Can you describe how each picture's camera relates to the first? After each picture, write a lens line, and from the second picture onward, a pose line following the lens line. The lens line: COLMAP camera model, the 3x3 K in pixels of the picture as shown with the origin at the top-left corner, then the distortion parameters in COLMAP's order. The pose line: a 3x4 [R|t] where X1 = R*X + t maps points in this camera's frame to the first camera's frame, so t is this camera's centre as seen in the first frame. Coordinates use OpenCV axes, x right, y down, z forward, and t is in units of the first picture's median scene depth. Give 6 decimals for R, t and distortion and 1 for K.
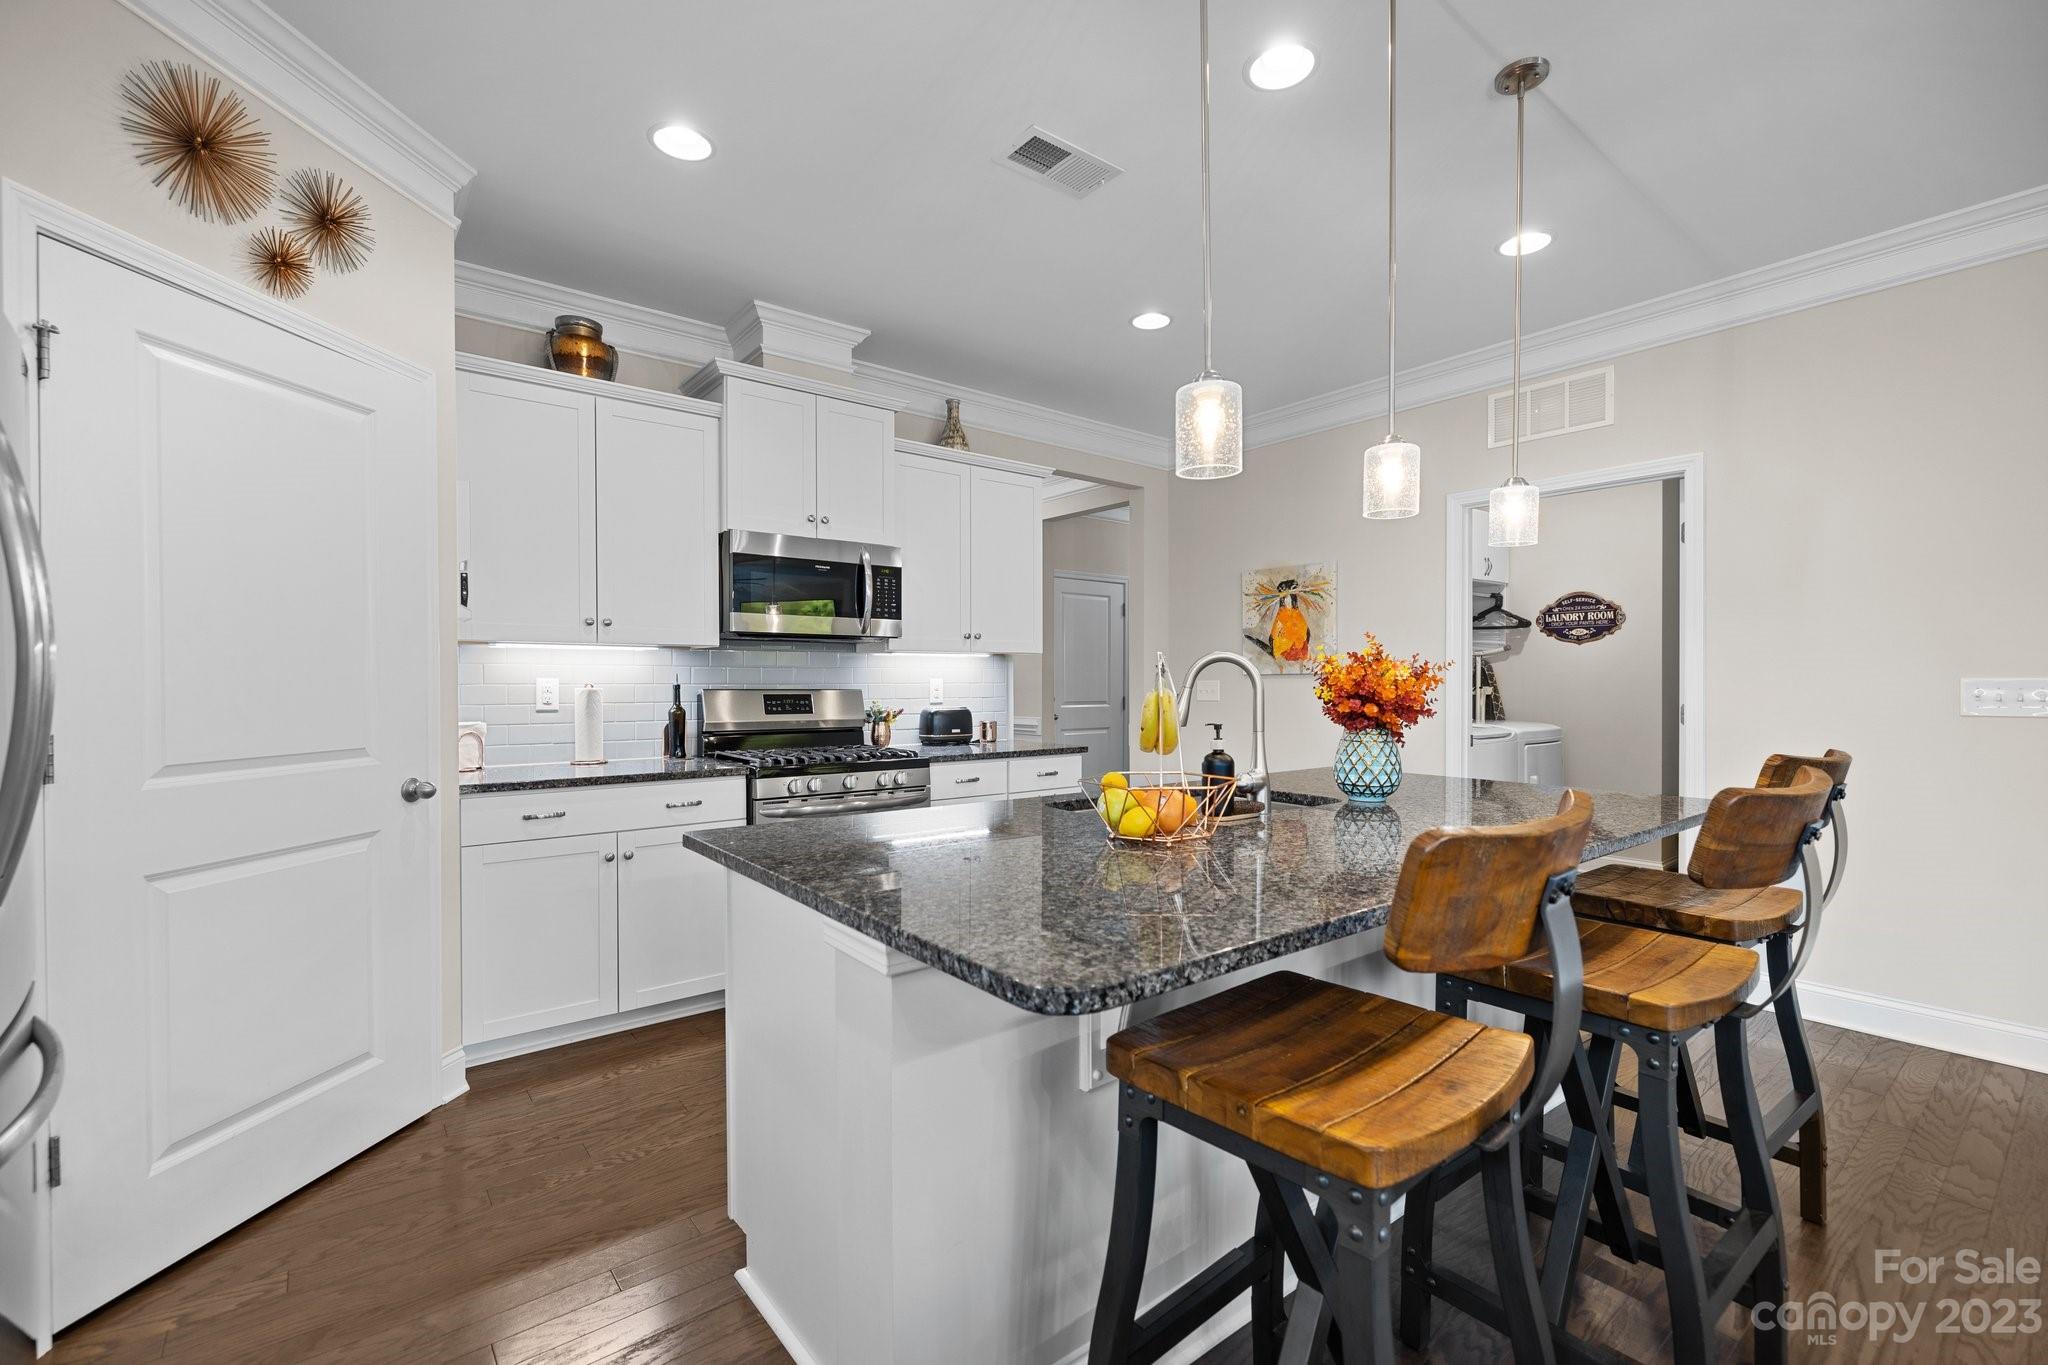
lens RADIAL K [[874.8, 0, 1008.1], [0, 874.8, 685.1], [0, 0, 1]] dist [-0.000170, 0.000022]
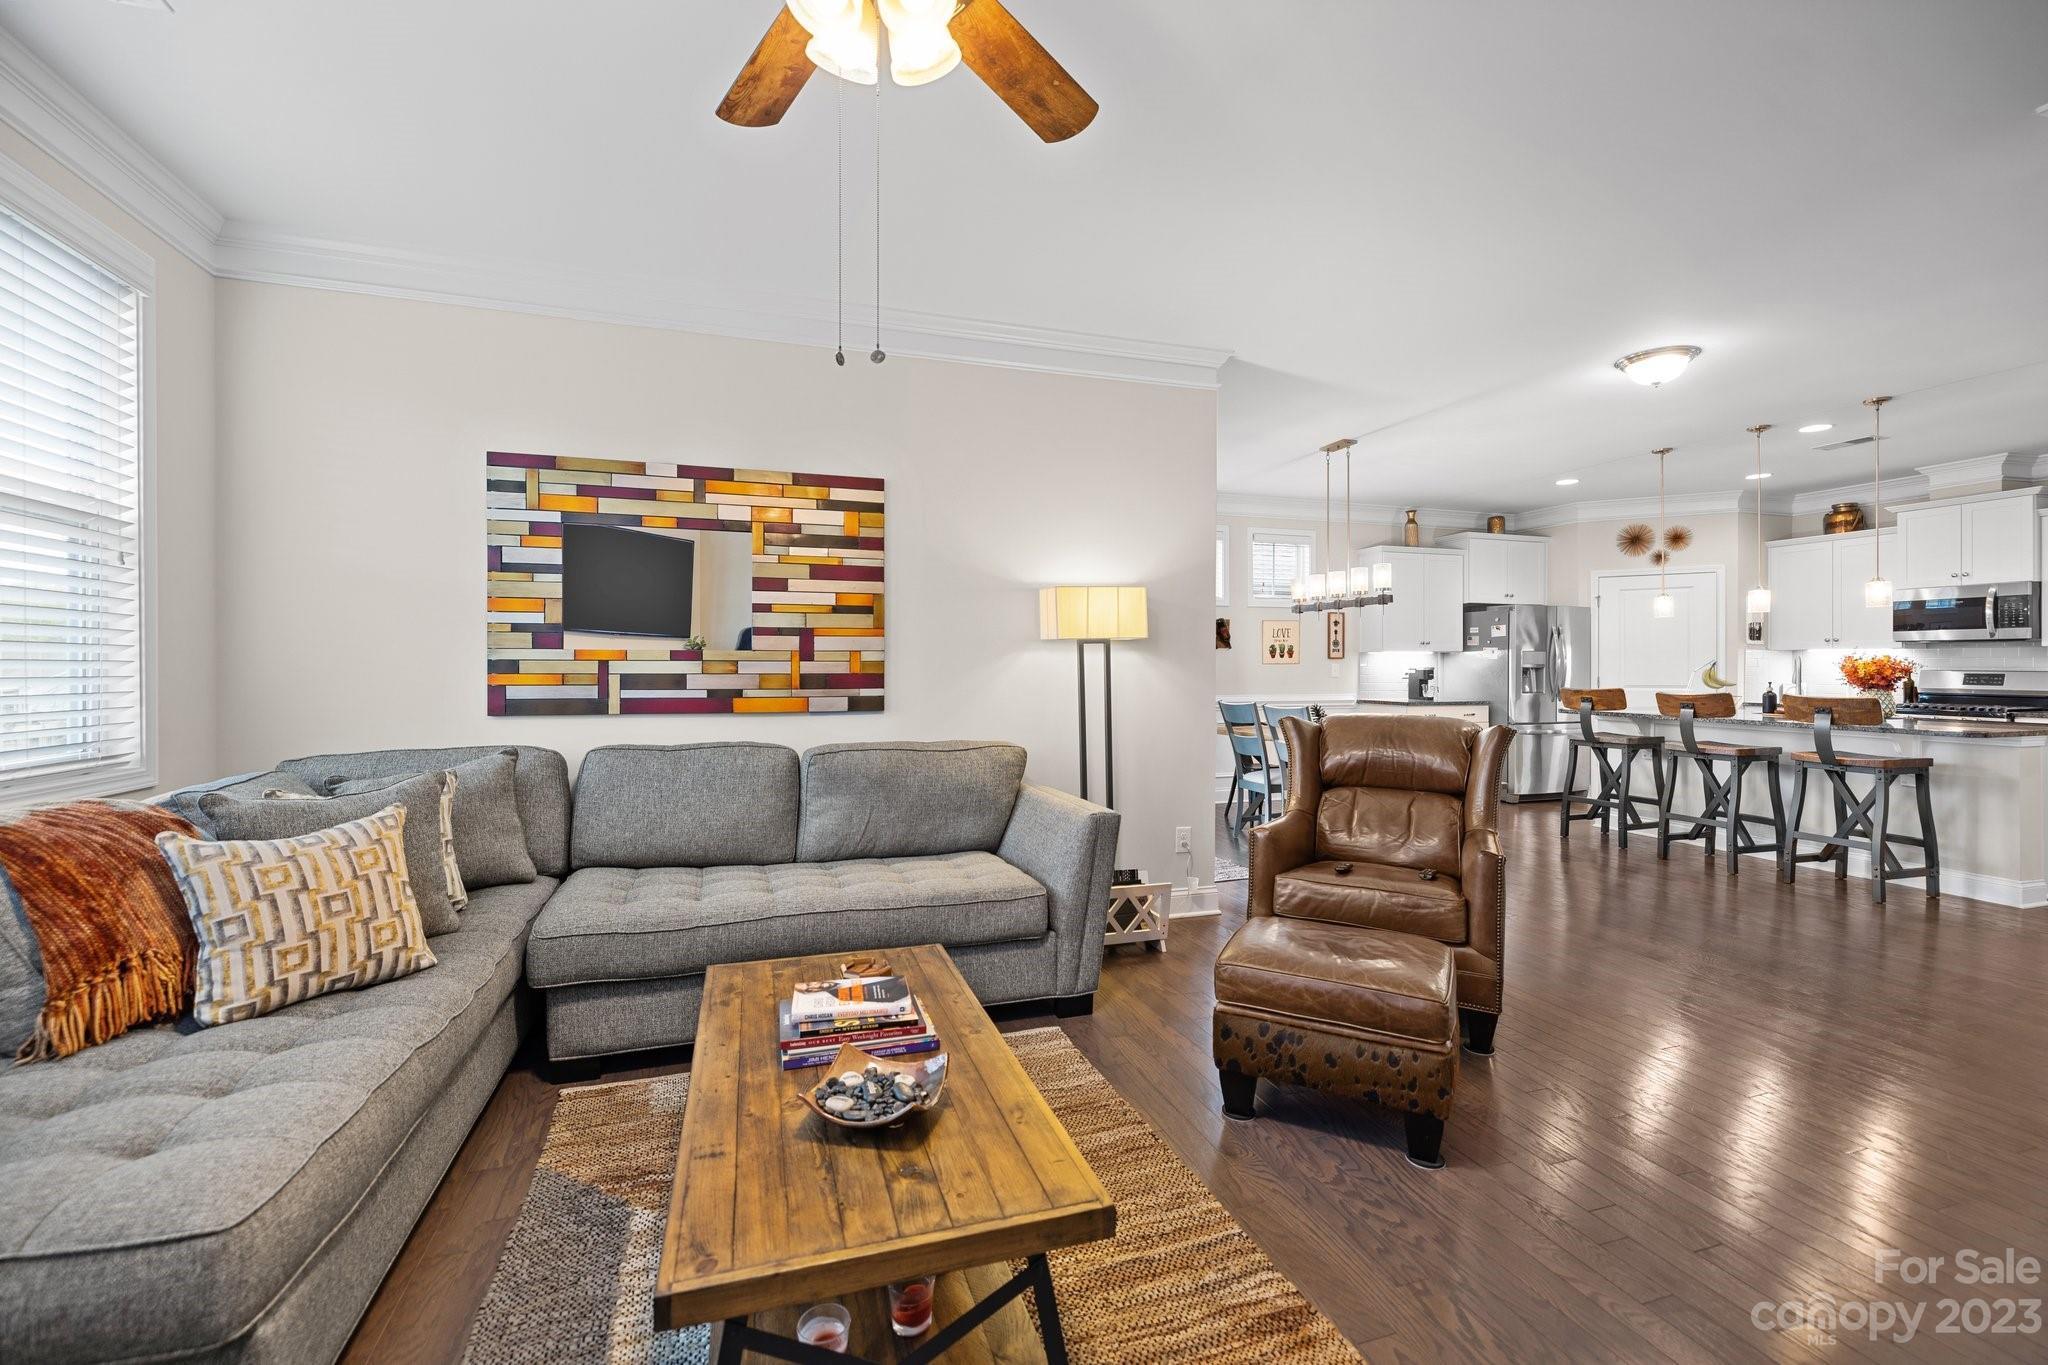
lens RADIAL K [[874.8, 0, 1008.8], [0, 874.8, 670.5], [0, 0, 1]] dist [-0.000170, 0.000022]
pose [[-0.336563, 0.005256, -0.941646, 1.404746], [-0.001560, 0.999980, 0.006140, -0.002384], [0.941660, 0.003536, -0.336548, -0.148625]]
